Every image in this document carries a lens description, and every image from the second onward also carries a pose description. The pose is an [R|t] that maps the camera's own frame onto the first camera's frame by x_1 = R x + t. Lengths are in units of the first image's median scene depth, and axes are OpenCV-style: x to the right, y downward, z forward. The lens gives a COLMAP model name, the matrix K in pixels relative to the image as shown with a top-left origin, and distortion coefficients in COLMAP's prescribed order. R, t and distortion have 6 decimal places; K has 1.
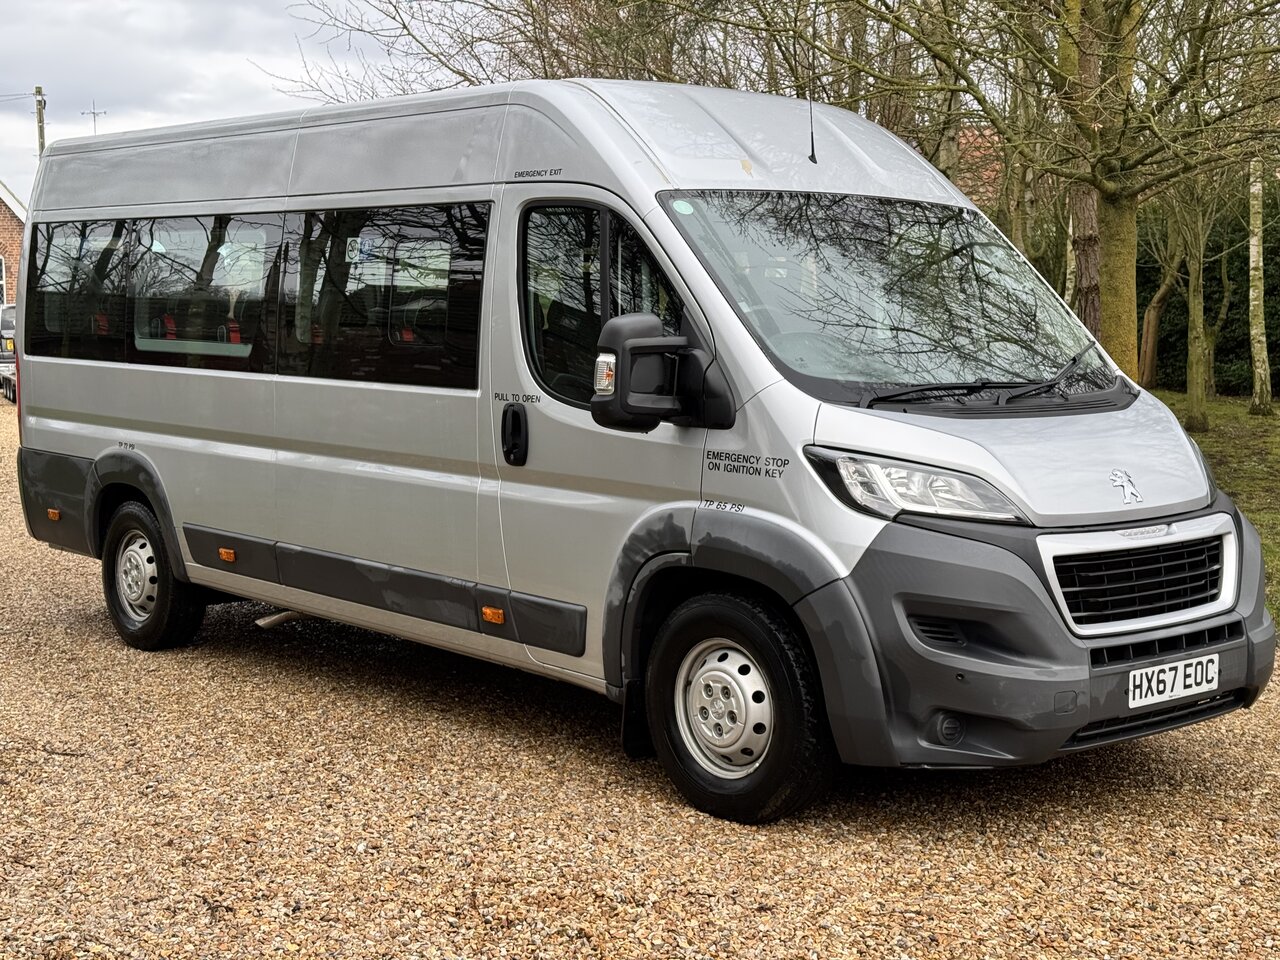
lens RADIAL K [[1774.8, 0, 678.0], [0, 1774.8, 477.5], [0, 0, 1]] dist [0.036139, 0.554067]
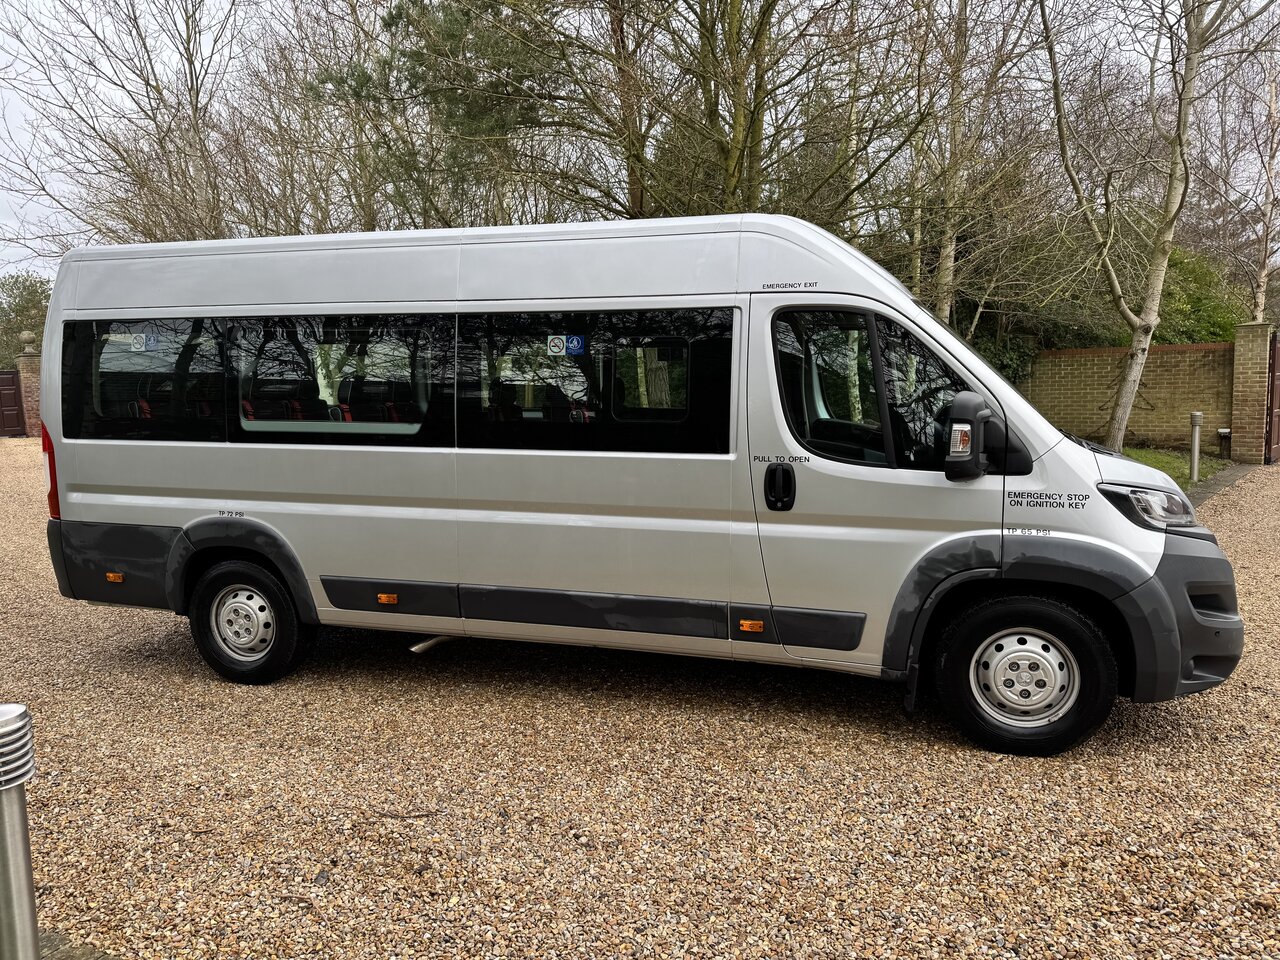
lens RADIAL K [[876.3, 0, 640.0], [0, 876.3, 480.0], [0, 0, 1]] dist [0.076248, -0.003400]
pose [[0.854978, -0.069616, 0.513971, -0.512044], [0.061724, 0.997566, 0.032441, -0.056830], [-0.514978, 0.003988, 0.857194, 0.503066]]
